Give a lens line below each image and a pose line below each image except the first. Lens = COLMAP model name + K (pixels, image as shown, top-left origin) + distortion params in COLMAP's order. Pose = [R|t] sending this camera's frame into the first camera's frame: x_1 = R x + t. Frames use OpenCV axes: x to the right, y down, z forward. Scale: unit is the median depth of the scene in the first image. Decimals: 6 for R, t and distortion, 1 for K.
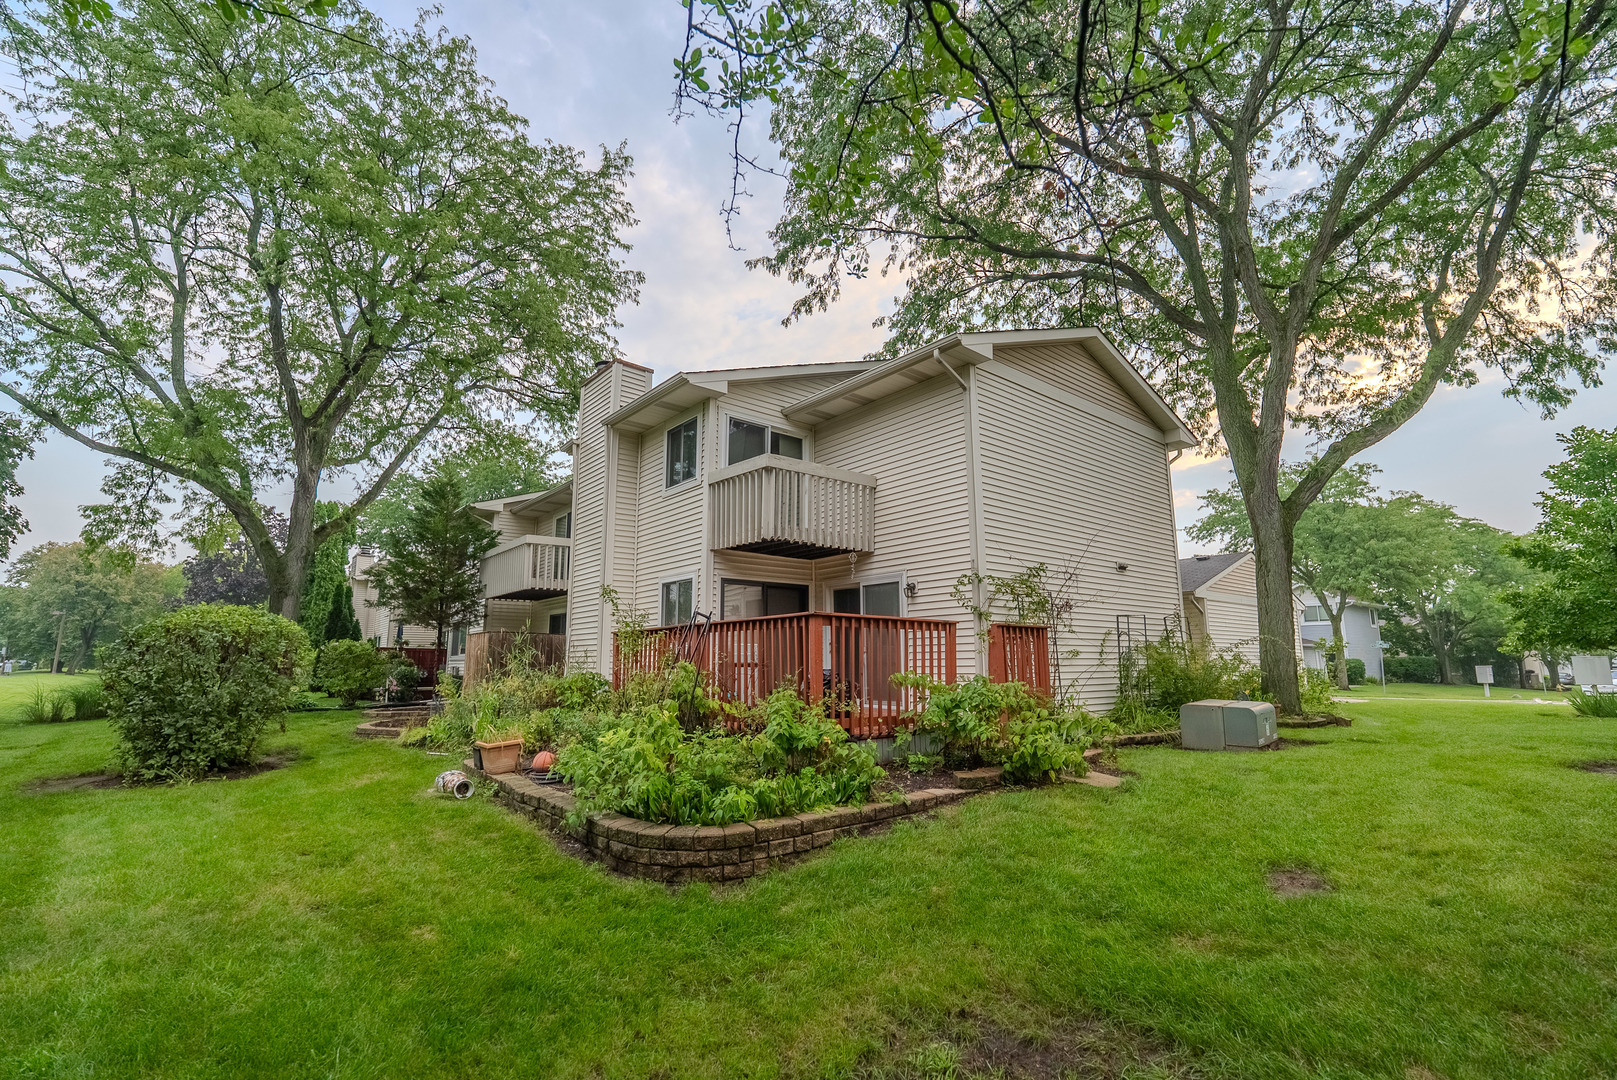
lens RADIAL K [[733.4, 0, 809.8], [0, 733.4, 517.1], [0, 0, 1]] dist [-0.000706, 0.000023]
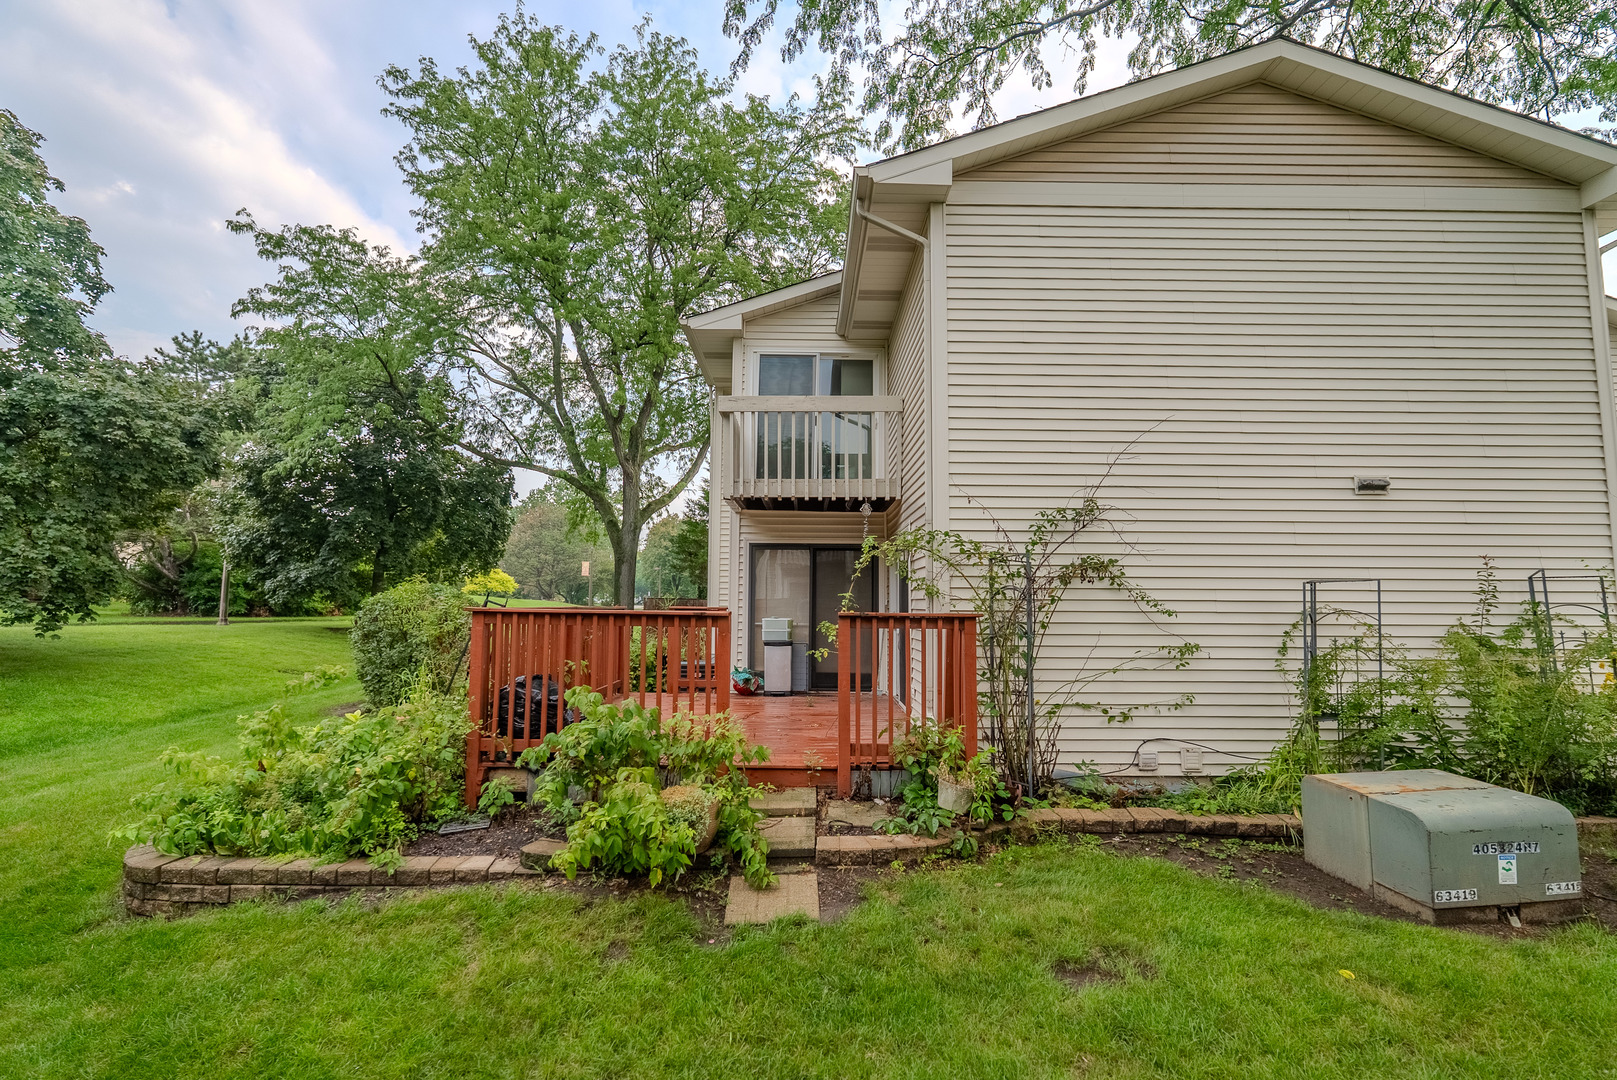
lens RADIAL K [[729.1, 0, 808.5], [0, 729.1, 540.0], [0, 0, 1]] dist [-0.001681, 0.000147]
pose [[0.770048, -0.051870, -0.635874, 0.486833], [0.119868, 0.990702, 0.064347, 0.026877], [0.626624, -0.125772, 0.769106, 0.369646]]
